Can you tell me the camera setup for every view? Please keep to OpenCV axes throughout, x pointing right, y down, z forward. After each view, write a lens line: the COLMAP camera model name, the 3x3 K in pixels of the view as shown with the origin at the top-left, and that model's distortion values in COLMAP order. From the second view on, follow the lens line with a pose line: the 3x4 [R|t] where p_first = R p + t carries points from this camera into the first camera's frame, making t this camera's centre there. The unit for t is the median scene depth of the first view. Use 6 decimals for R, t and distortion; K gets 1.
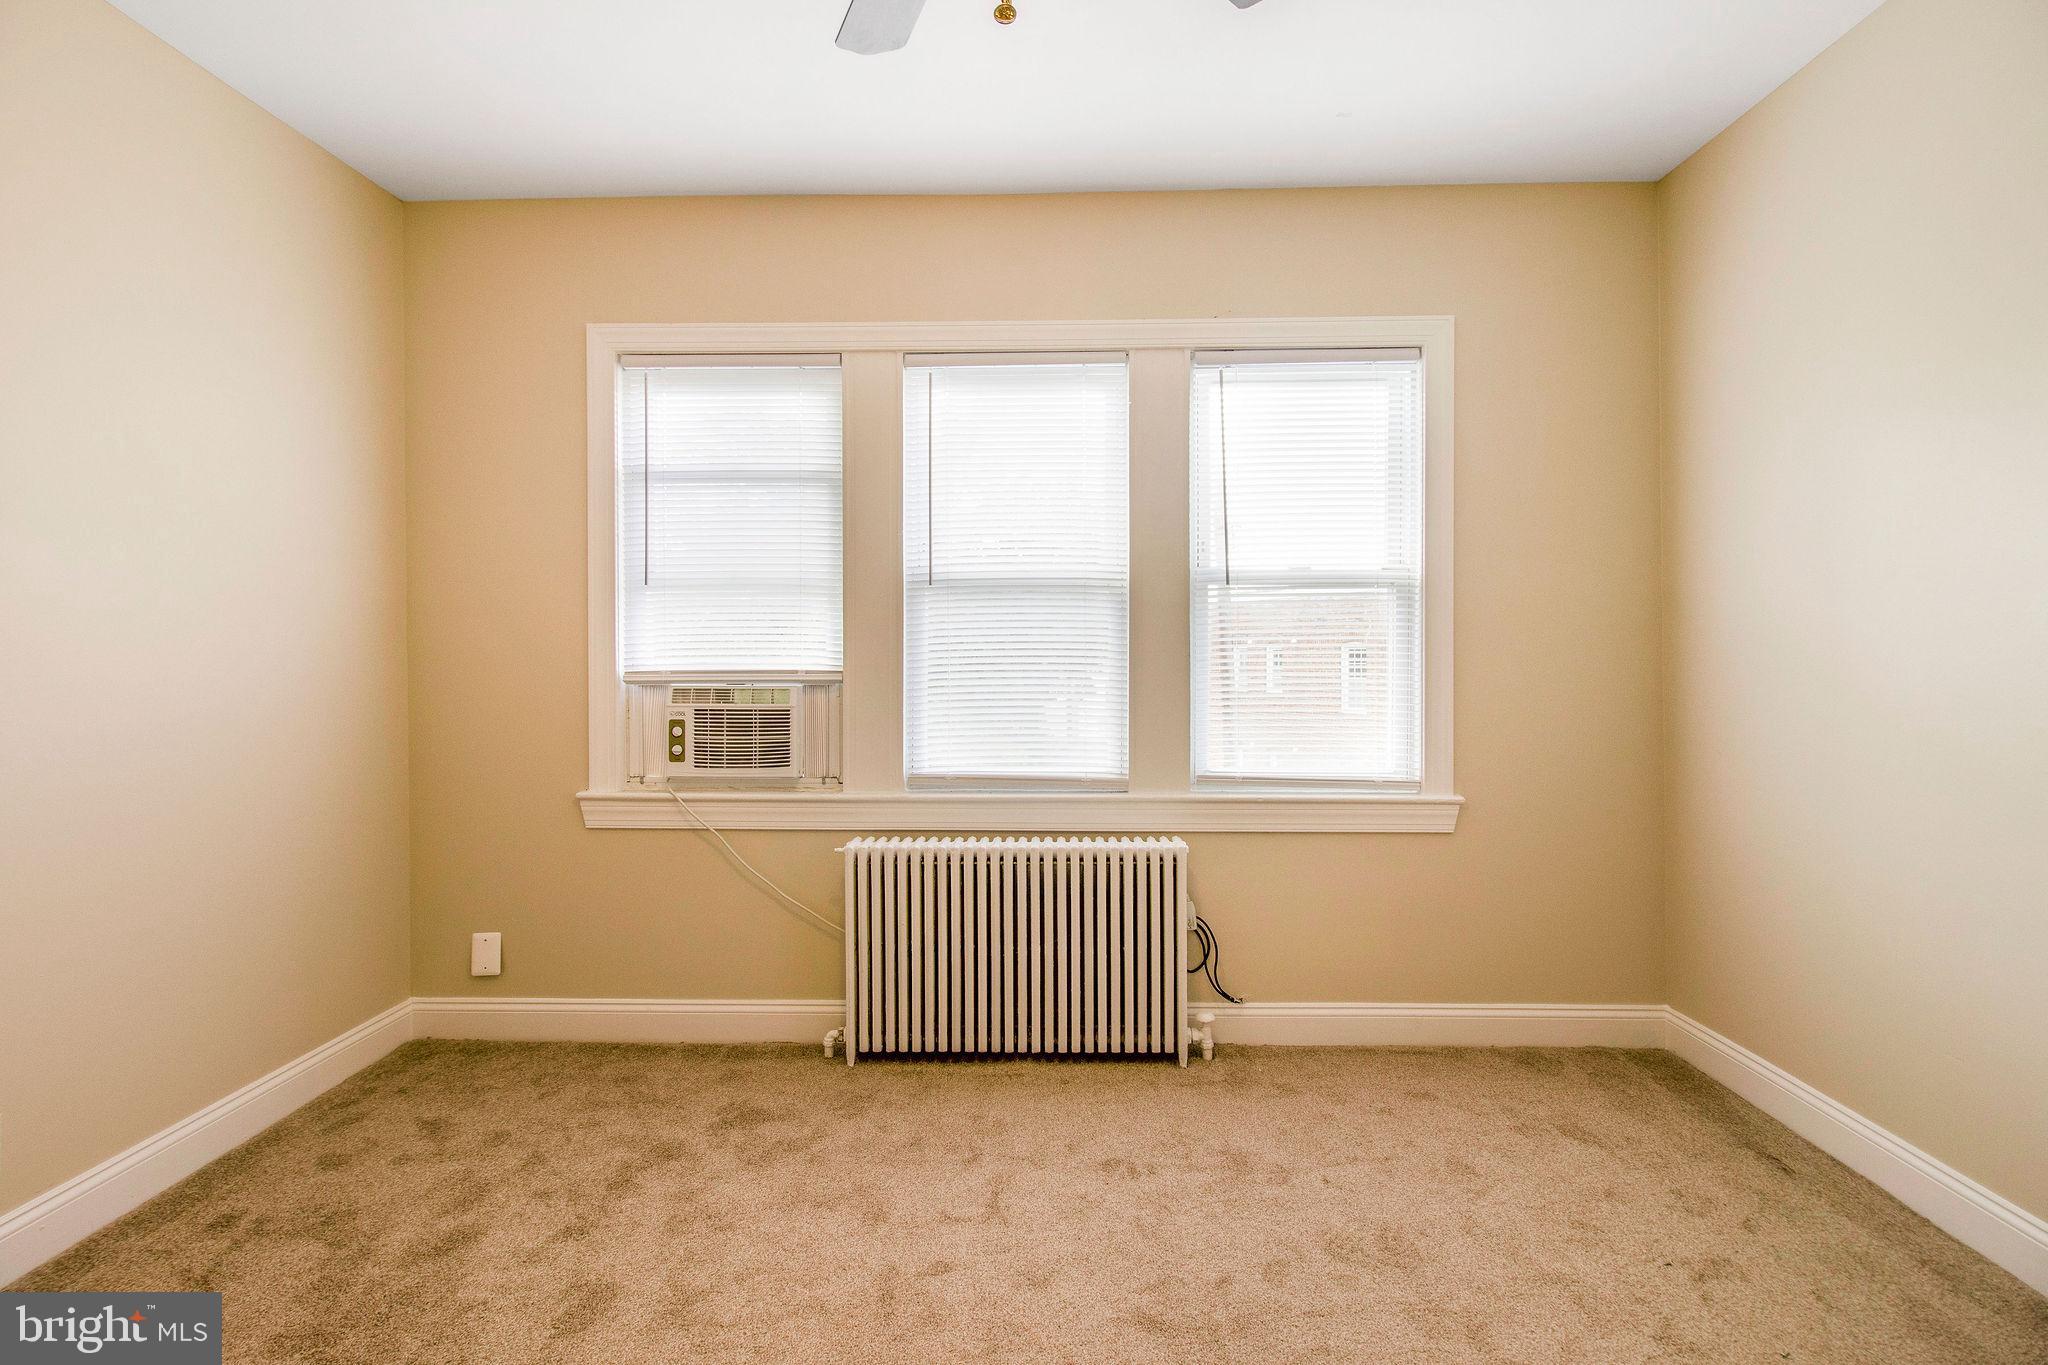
lens RADIAL K [[968.8, 0, 1026.8], [0, 968.8, 662.5], [0, 0, 1]] dist [-0.000235, -0.000090]
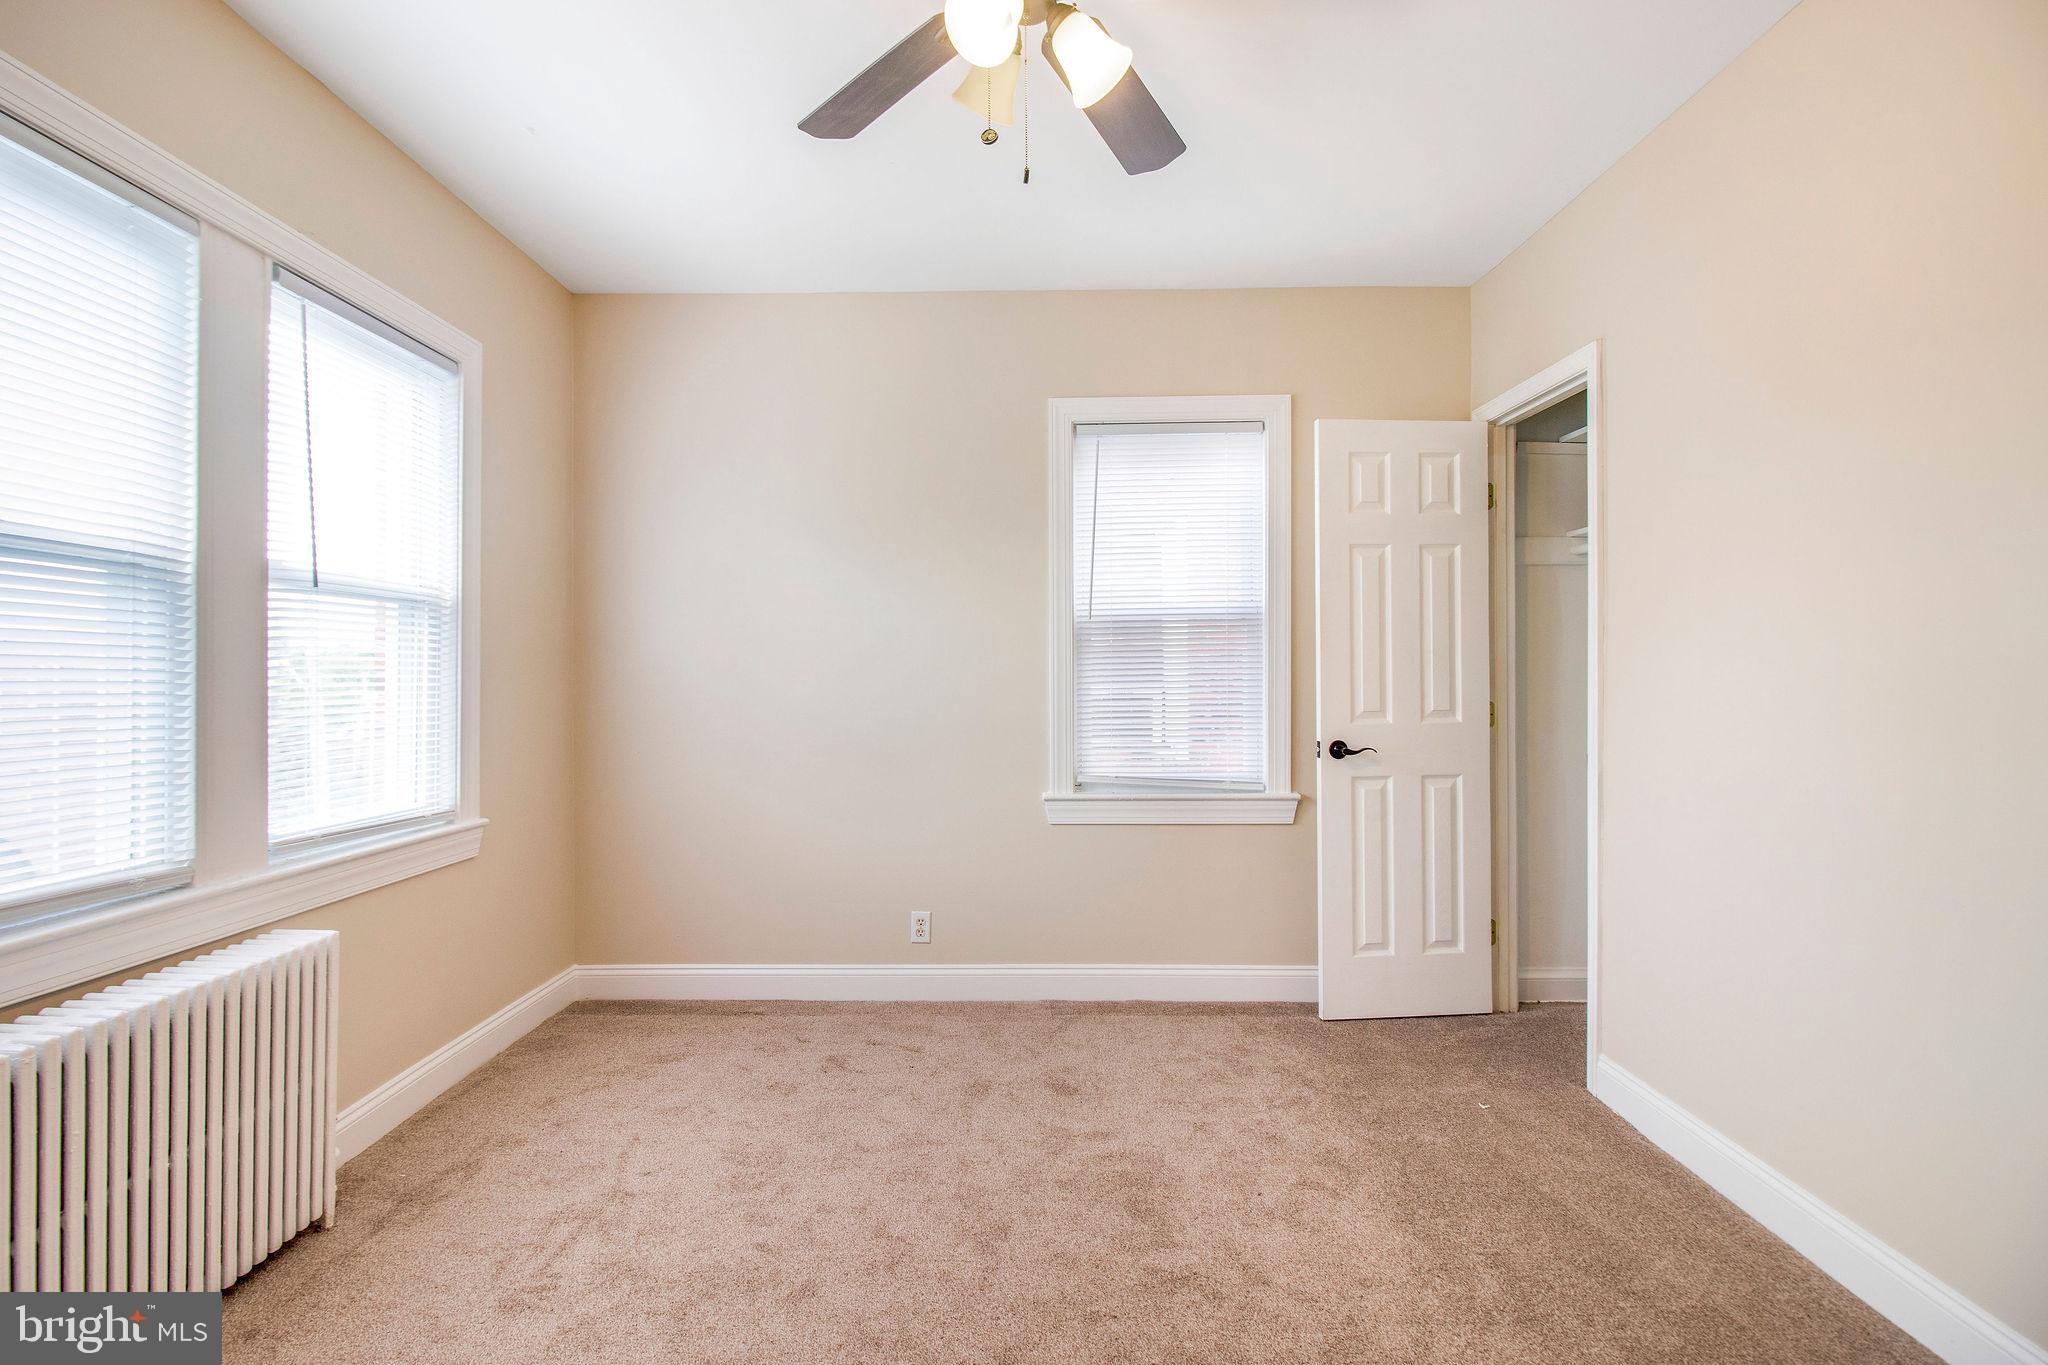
lens RADIAL K [[958.8, 0, 1024.0], [0, 958.8, 682.5], [0, 0, 1]] dist [-0.001483, -0.000409]
pose [[-0.014483, -0.002686, 0.999892, -0.588749], [0.006036, 0.999978, 0.002773, -0.004152], [-0.999877, 0.006075, -0.014467, 0.470289]]
